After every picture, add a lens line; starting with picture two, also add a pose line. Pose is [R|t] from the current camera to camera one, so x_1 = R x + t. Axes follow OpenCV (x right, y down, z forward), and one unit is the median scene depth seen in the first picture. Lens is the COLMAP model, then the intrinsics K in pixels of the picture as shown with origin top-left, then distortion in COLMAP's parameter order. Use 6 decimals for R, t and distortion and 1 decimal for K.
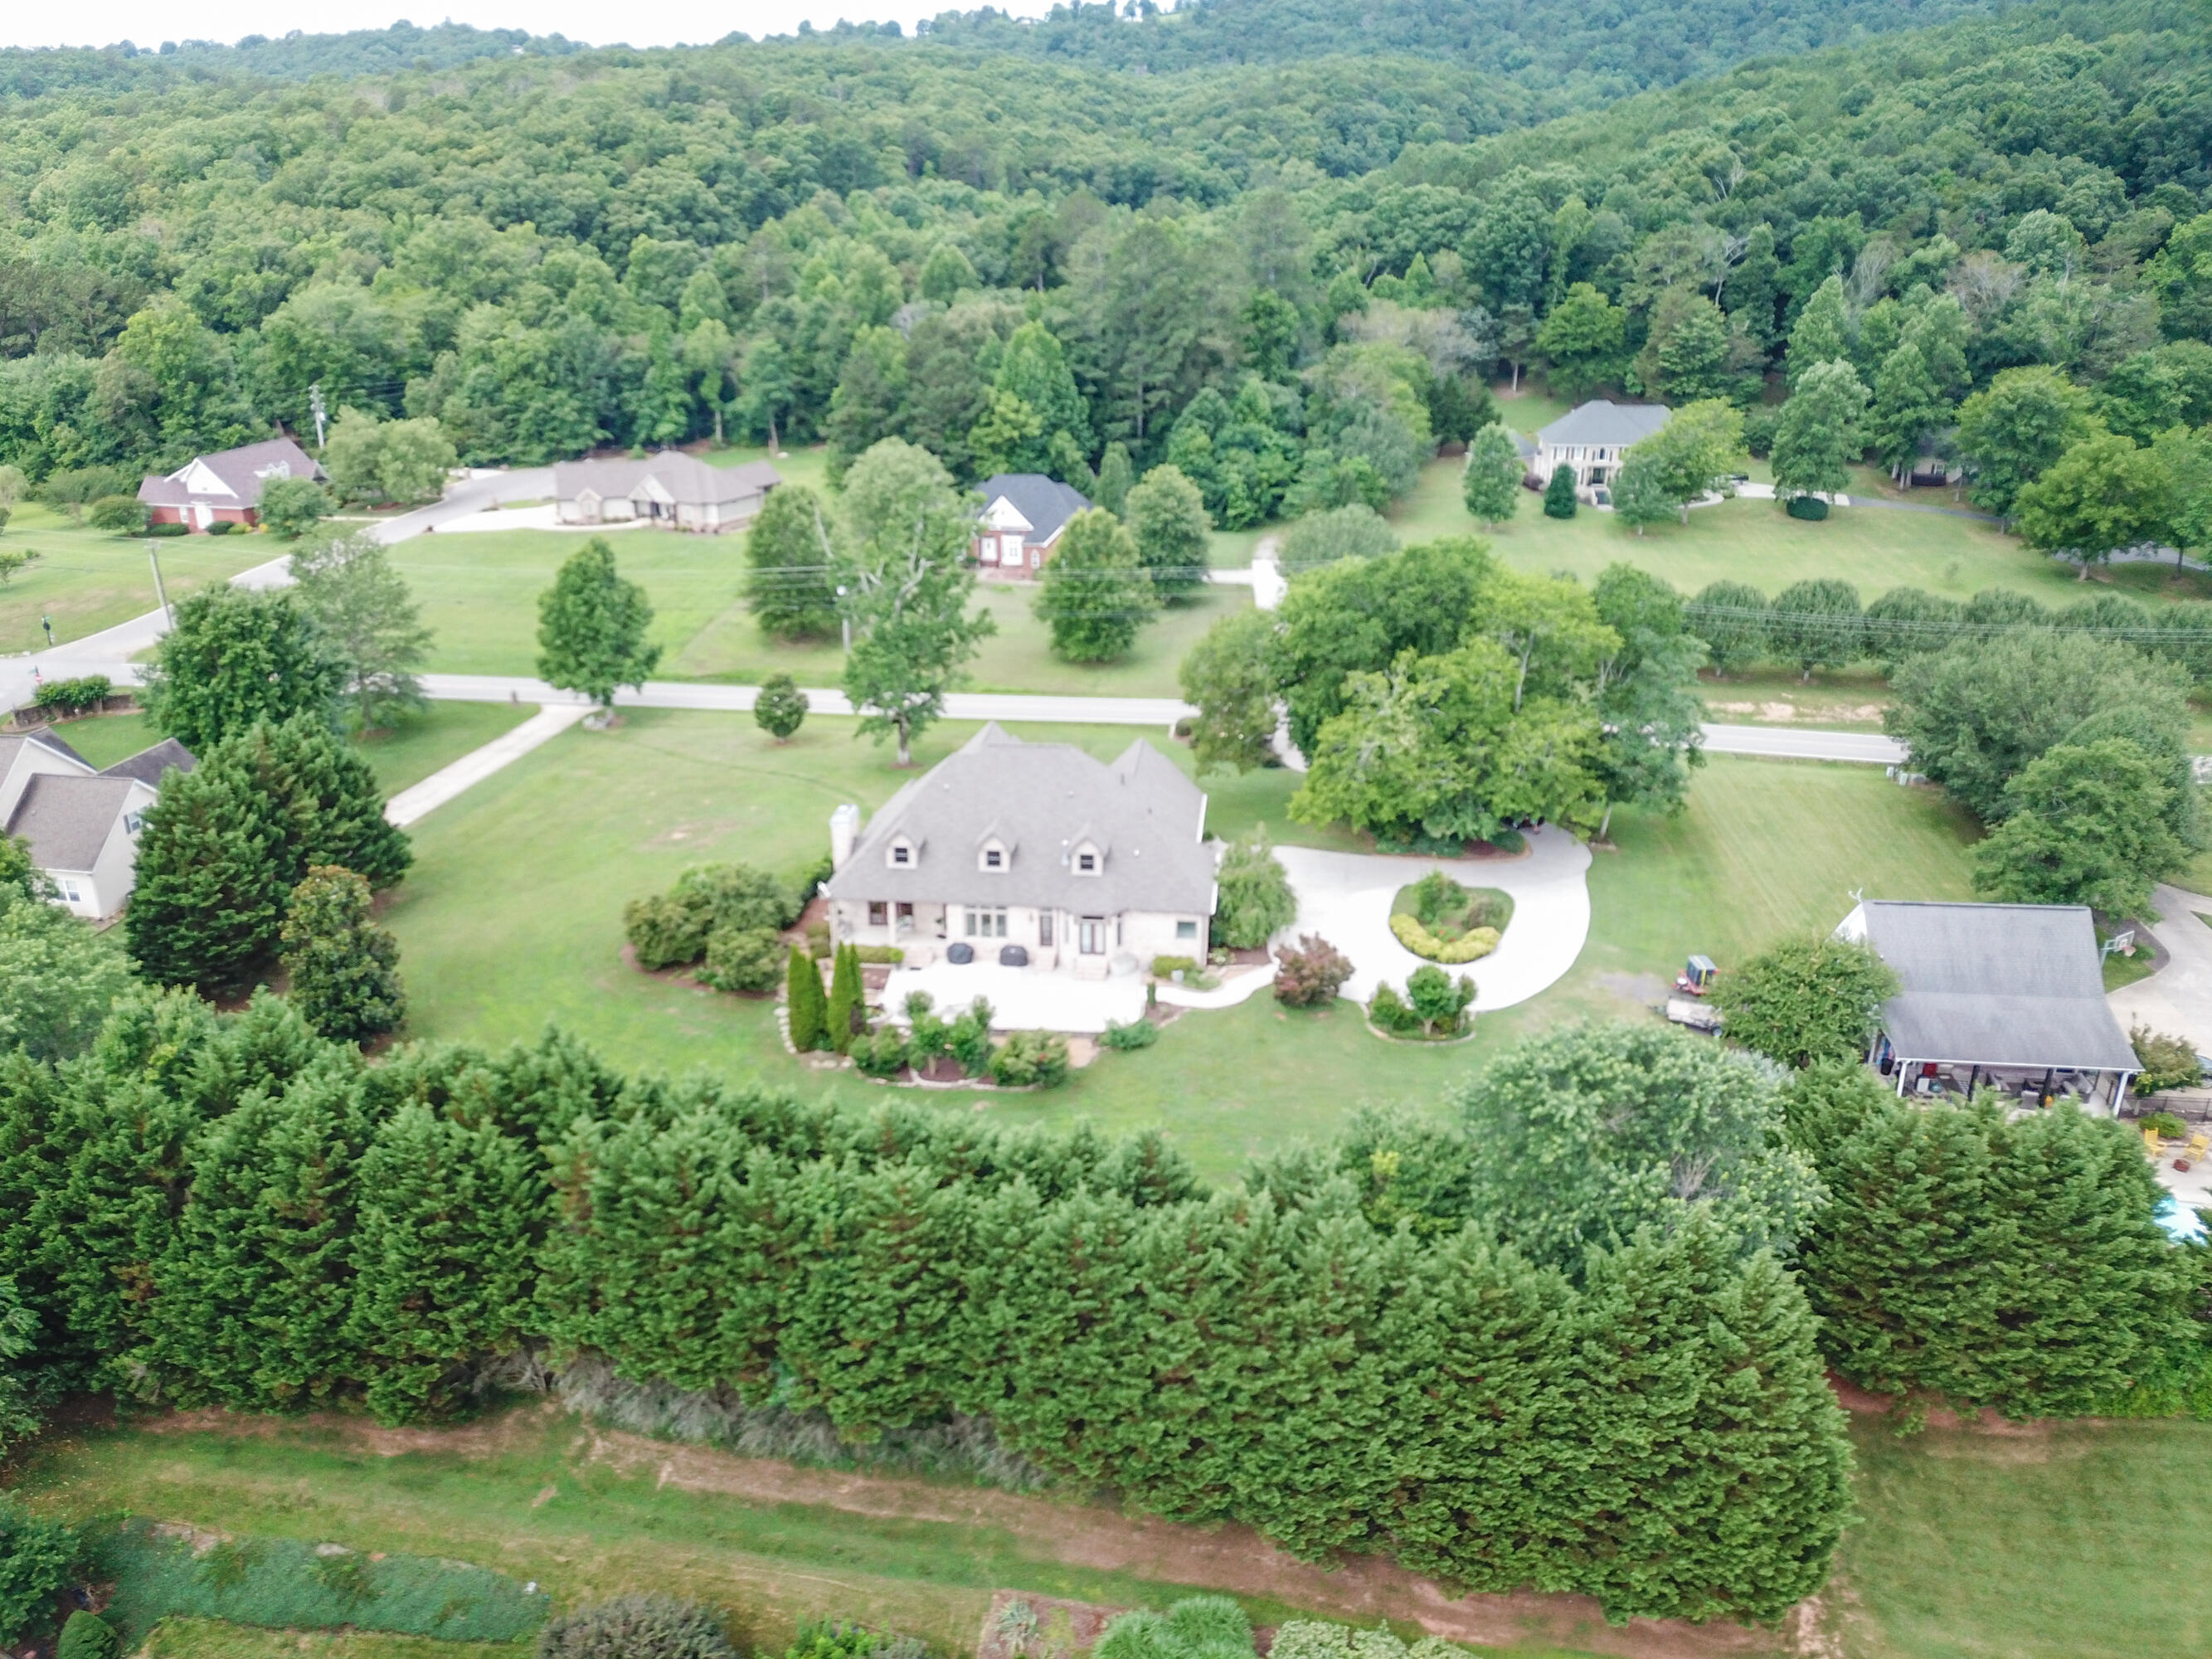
lens RADIAL K [[1685.2, 0, 1104.1], [0, 1685.2, 843.9], [0, 0, 1]] dist [0.051673, -0.023369]
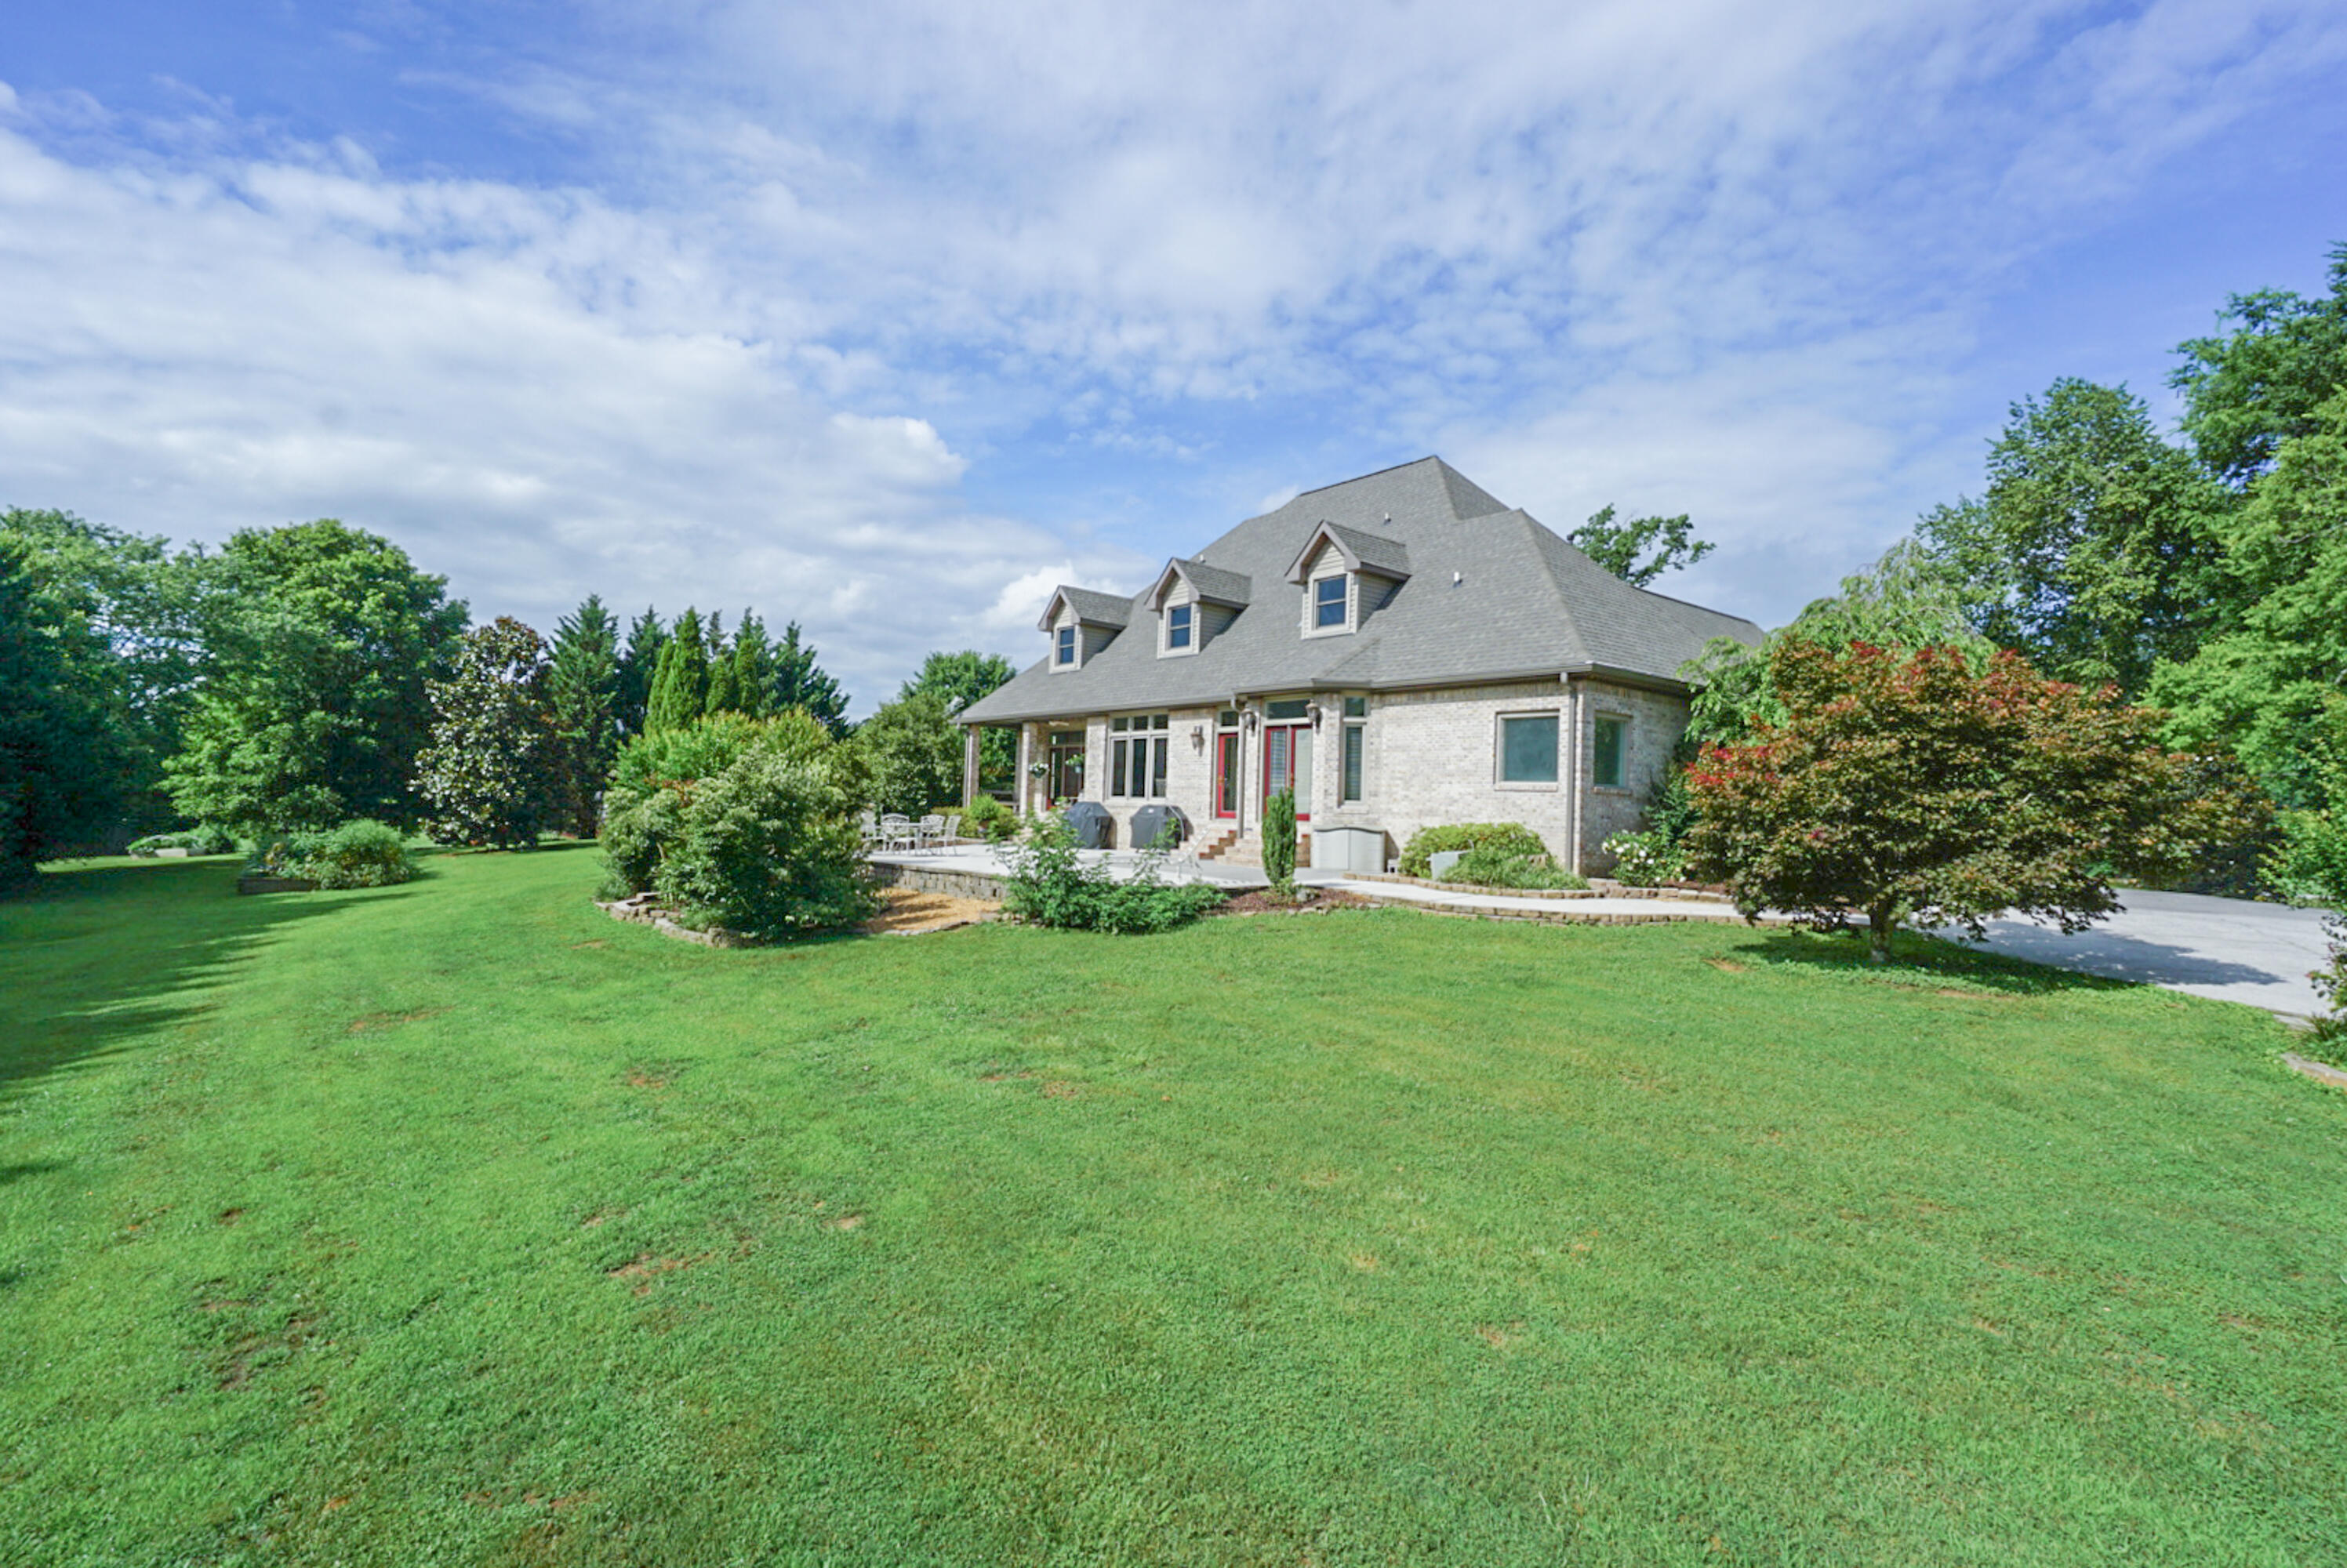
lens RADIAL K [[1091.4, 0, 1170.5], [0, 1091.4, 780.0], [0, 0, 1]] dist [0.012289, 0.000032]
pose [[0.707279, -0.001912, -0.706932, 0.066335], [-0.302520, 0.902989, -0.305110, 0.062430], [0.638935, 0.429659, 0.638087, 0.367781]]
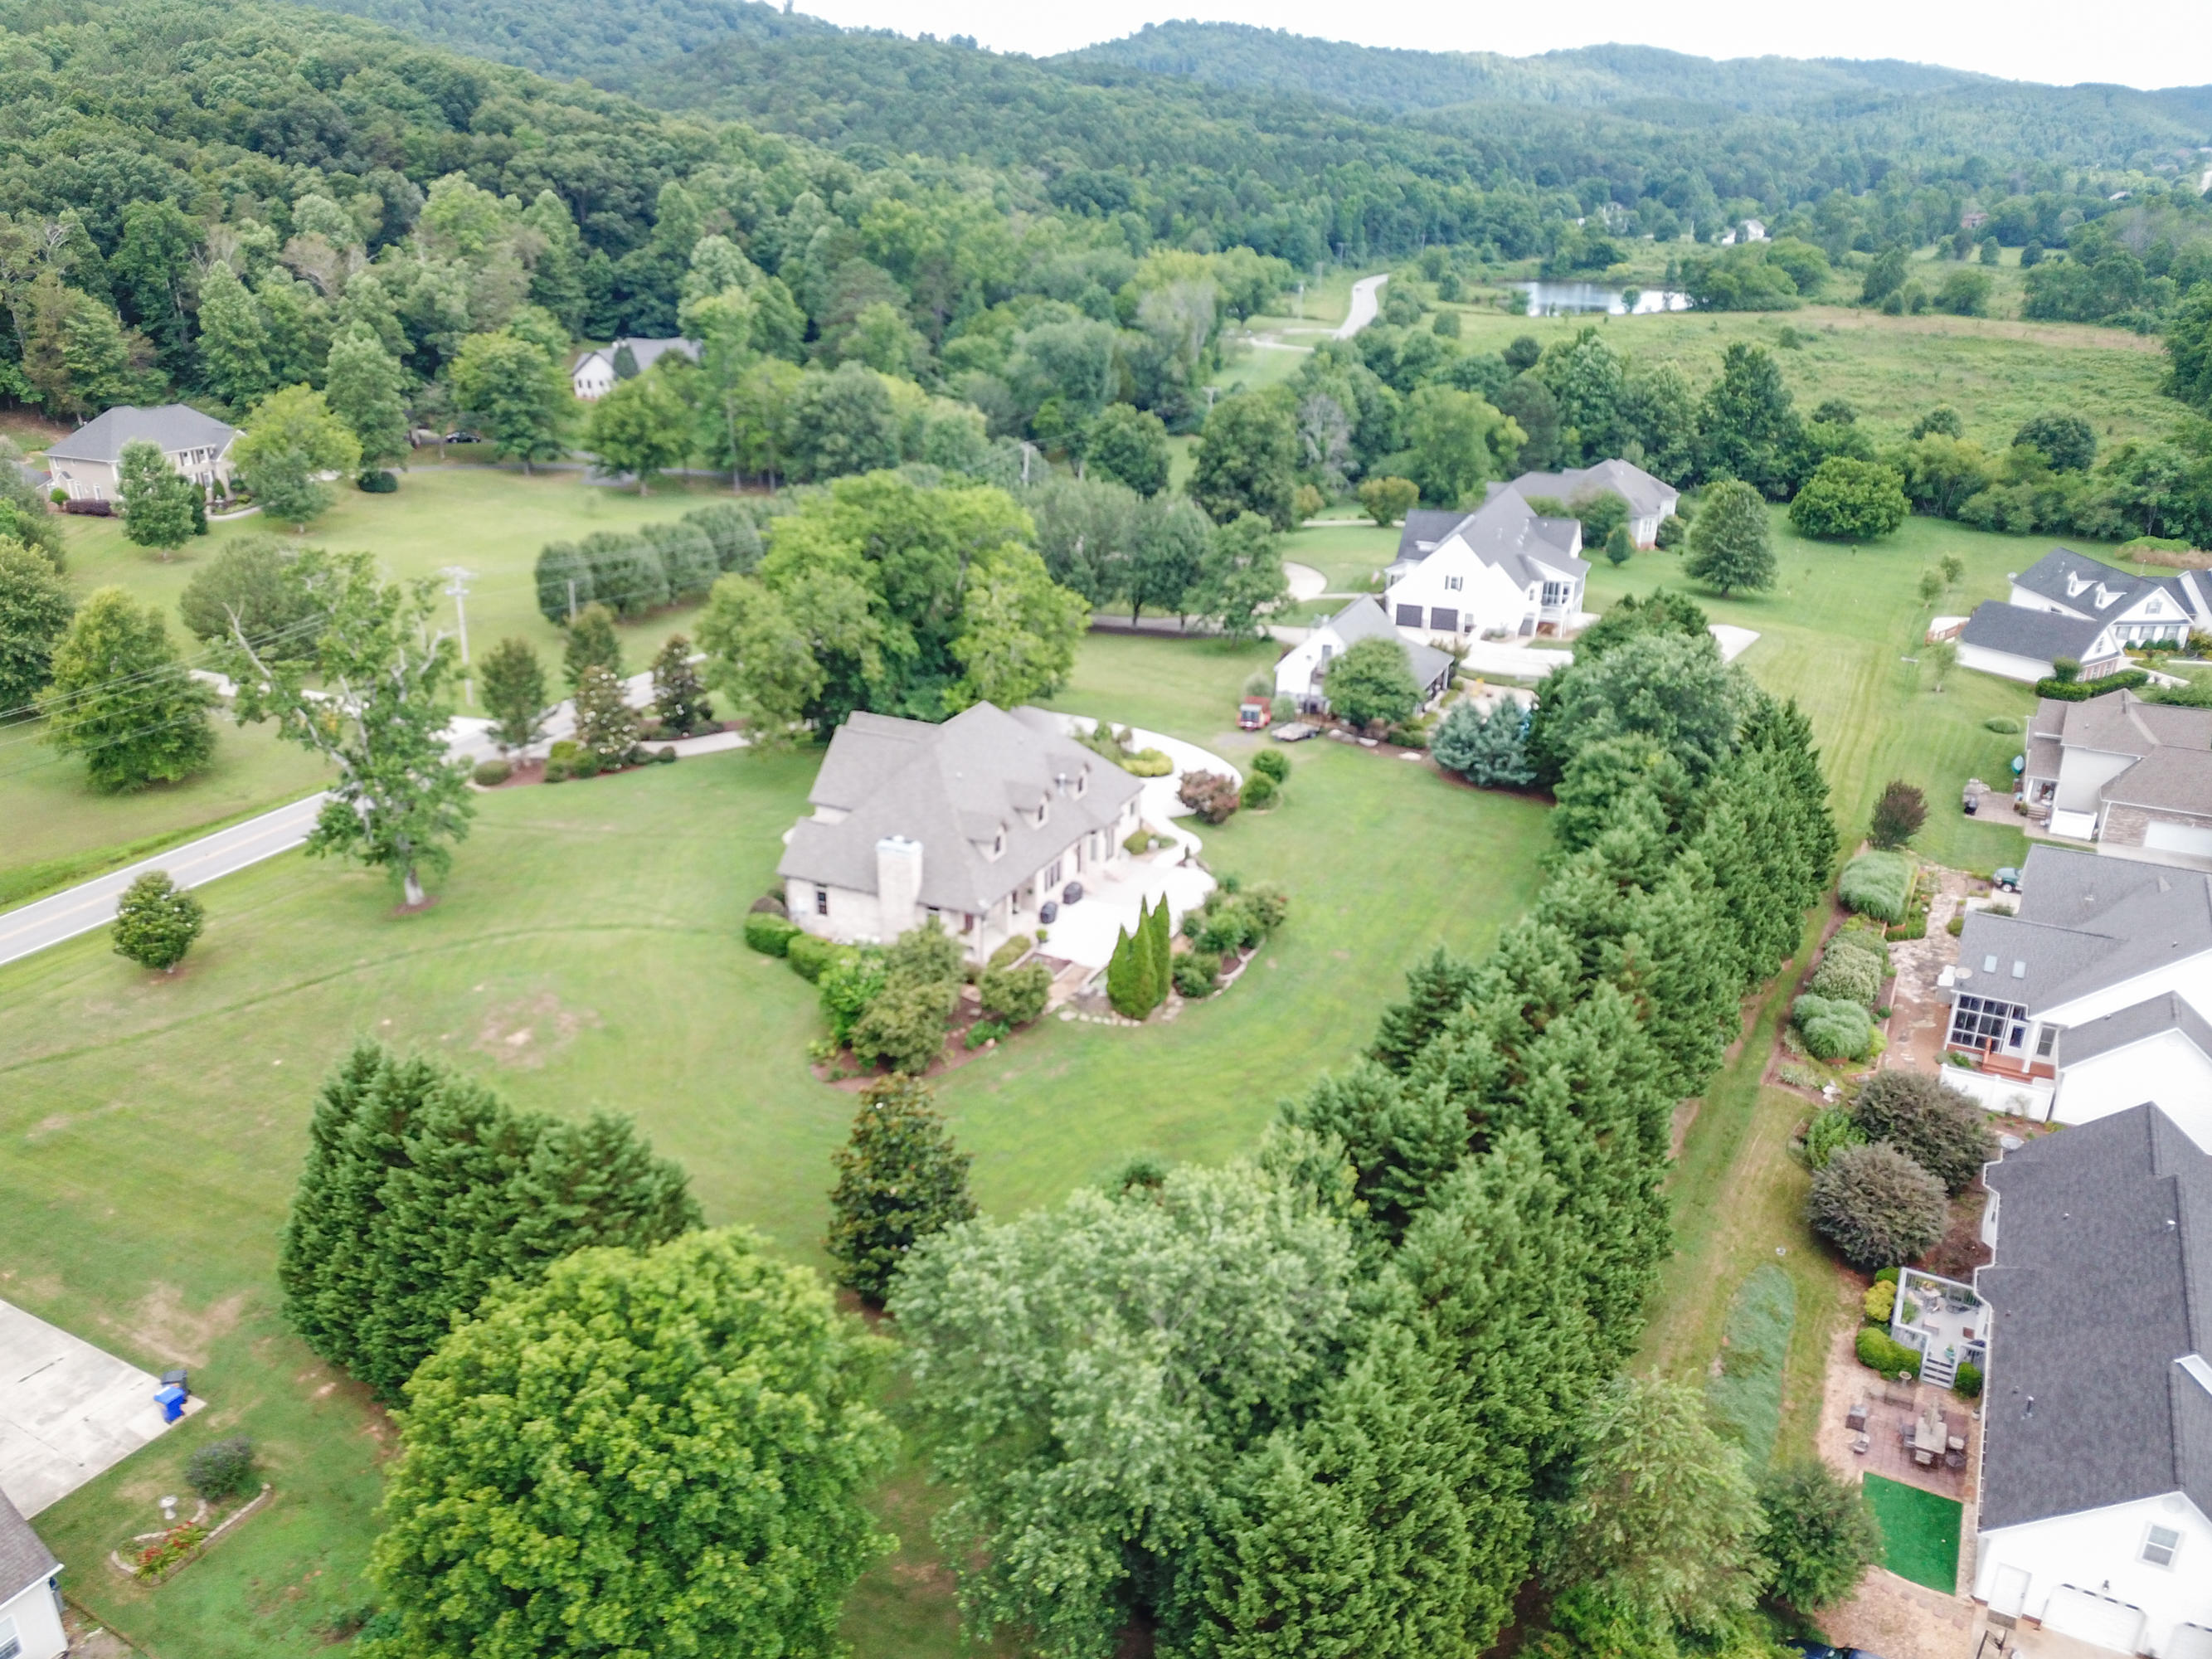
lens RADIAL K [[1685.2, 0, 1128.1], [0, 1685.2, 789.7], [0, 0, 1]] dist [0.051673, -0.023369]
pose [[0.313547, -0.328627, 0.890894, -0.433512], [0.347377, 0.912869, 0.214475, -0.092992], [-0.883752, 0.242229, 0.400385, 0.238345]]
